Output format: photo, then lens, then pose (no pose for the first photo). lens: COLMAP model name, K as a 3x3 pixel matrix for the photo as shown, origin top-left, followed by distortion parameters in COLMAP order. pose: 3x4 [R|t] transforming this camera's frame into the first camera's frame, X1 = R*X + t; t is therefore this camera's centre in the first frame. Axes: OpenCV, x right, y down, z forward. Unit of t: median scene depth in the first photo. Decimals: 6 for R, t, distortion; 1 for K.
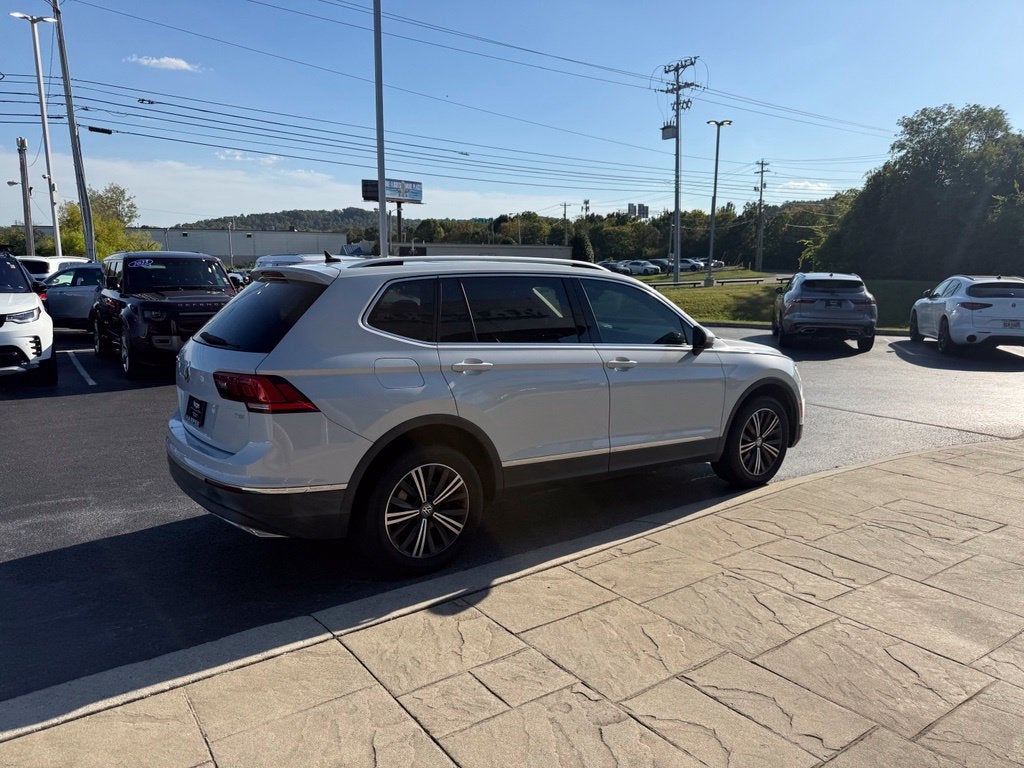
lens RADIAL K [[721.6, 0, 507.6], [0, 721.6, 378.1], [0, 0, 1]] dist [0.089209, -0.140464]
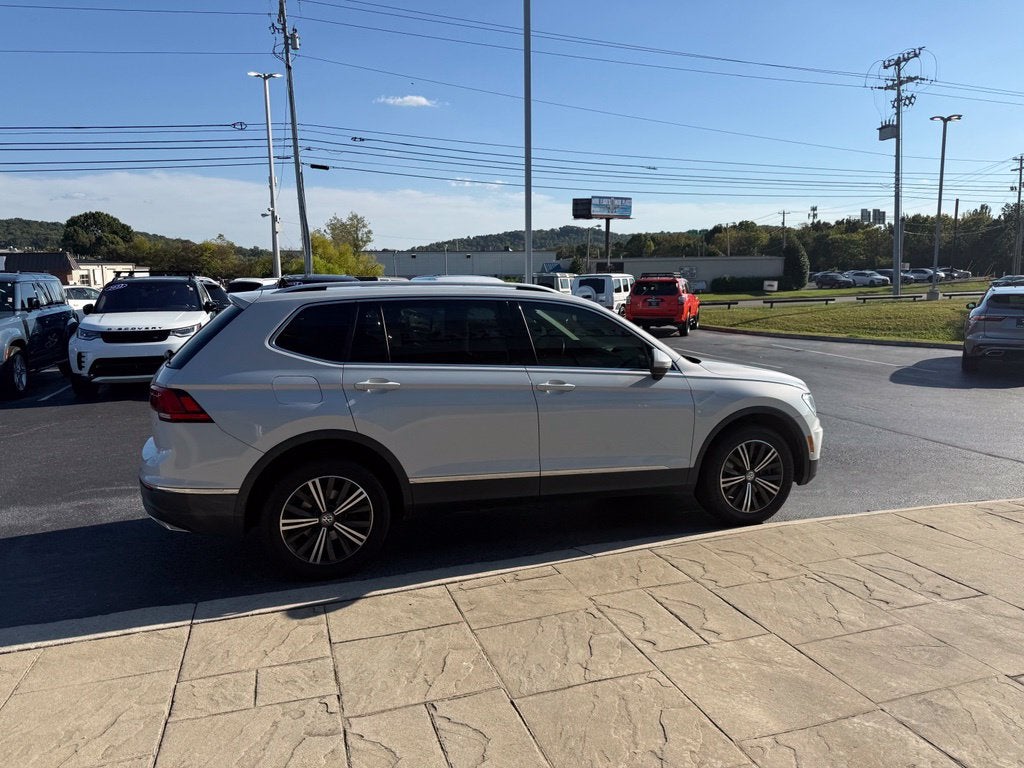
lens RADIAL K [[721.5, 0, 506.2], [0, 721.5, 368.4], [0, 0, 1]] dist [0.071087, -0.110405]
pose [[0.957472, 0.021711, -0.287708, 0.064736], [-0.031136, 0.999117, -0.028225, -0.002623], [0.286841, 0.035983, 0.957302, 0.006383]]
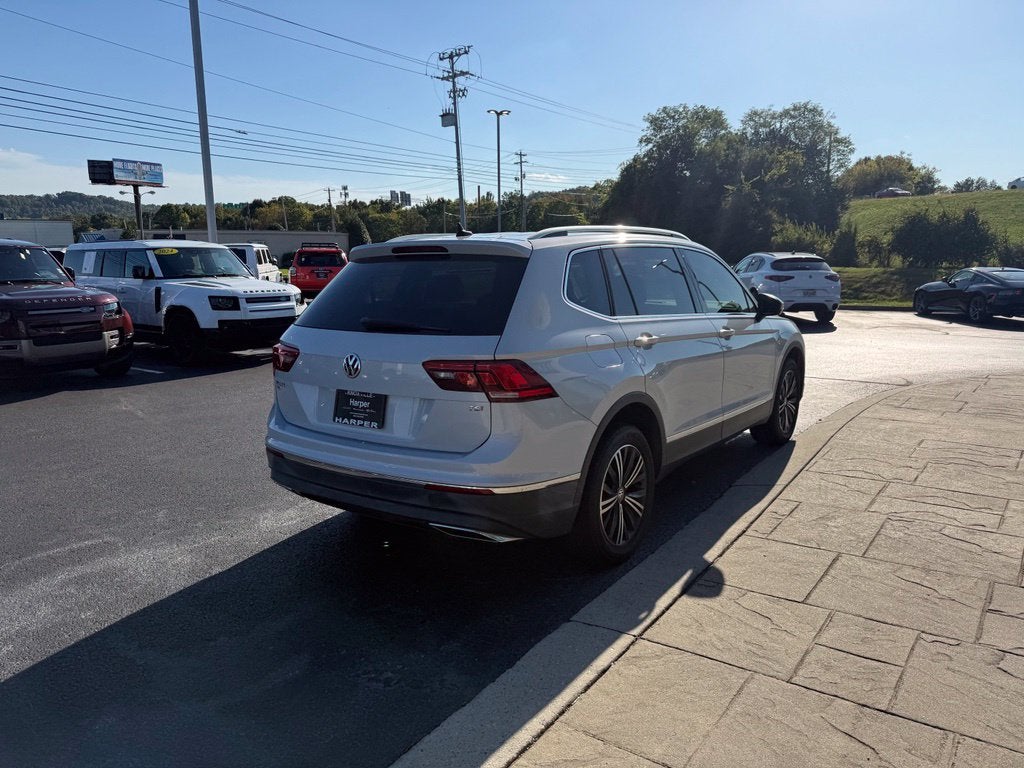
lens RADIAL K [[721.6, 0, 507.6], [0, 721.6, 378.1], [0, 0, 1]] dist [0.089209, -0.140464]
pose [[0.948037, -0.070811, 0.310180, -0.077955], [0.065756, 0.997477, 0.026737, -0.000583], [-0.311291, -0.004951, 0.950302, 0.021833]]
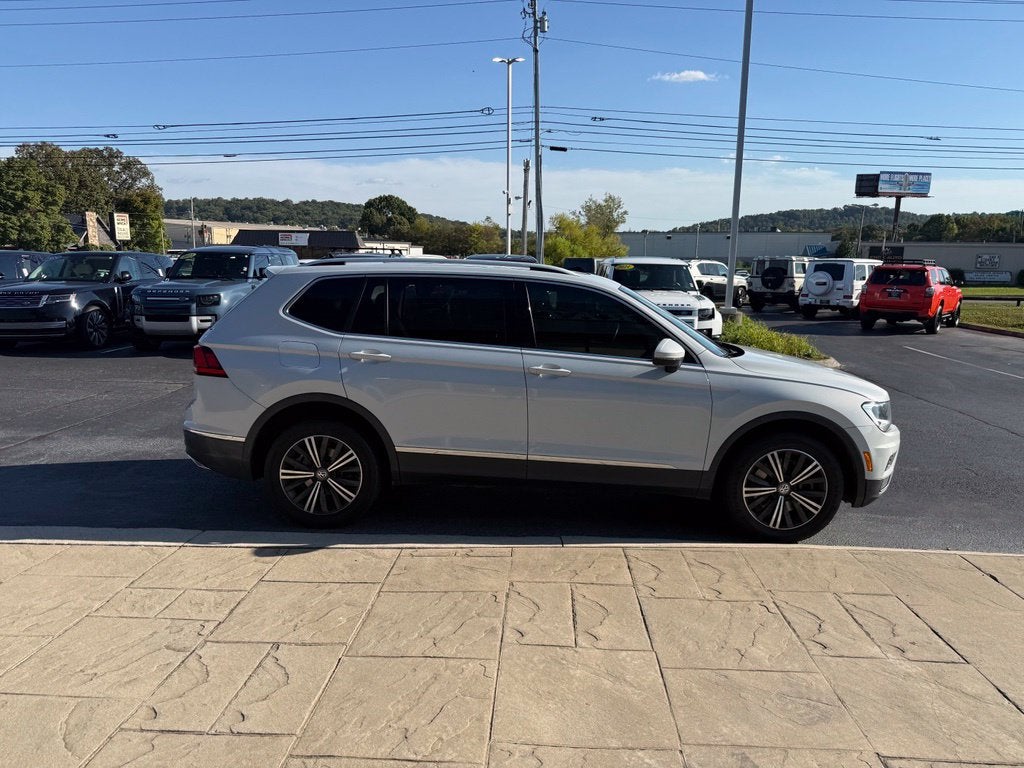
lens RADIAL K [[721.6, 0, 507.6], [0, 721.6, 378.1], [0, 0, 1]] dist [0.089209, -0.140464]
pose [[0.800959, 0.103367, -0.589729, 0.117619], [-0.104340, 0.994010, 0.032516, -0.006189], [0.589558, 0.035489, 0.806946, 0.032581]]
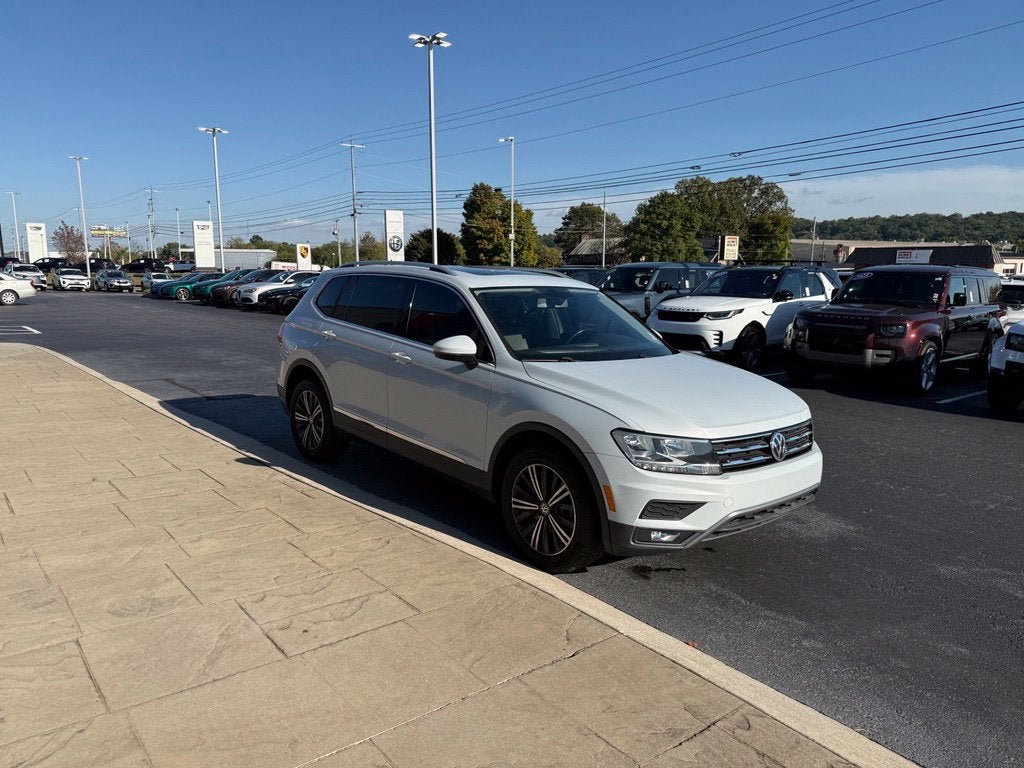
lens RADIAL K [[717.0, 0, 507.4], [0, 717.0, 383.1], [0, 0, 1]] dist [0.153830, -0.287843]
pose [[0.098001, 0.151230, -0.983629, 0.217048], [-0.171581, 0.976153, 0.132985, -0.026790], [0.980283, 0.155739, 0.121613, 0.177553]]
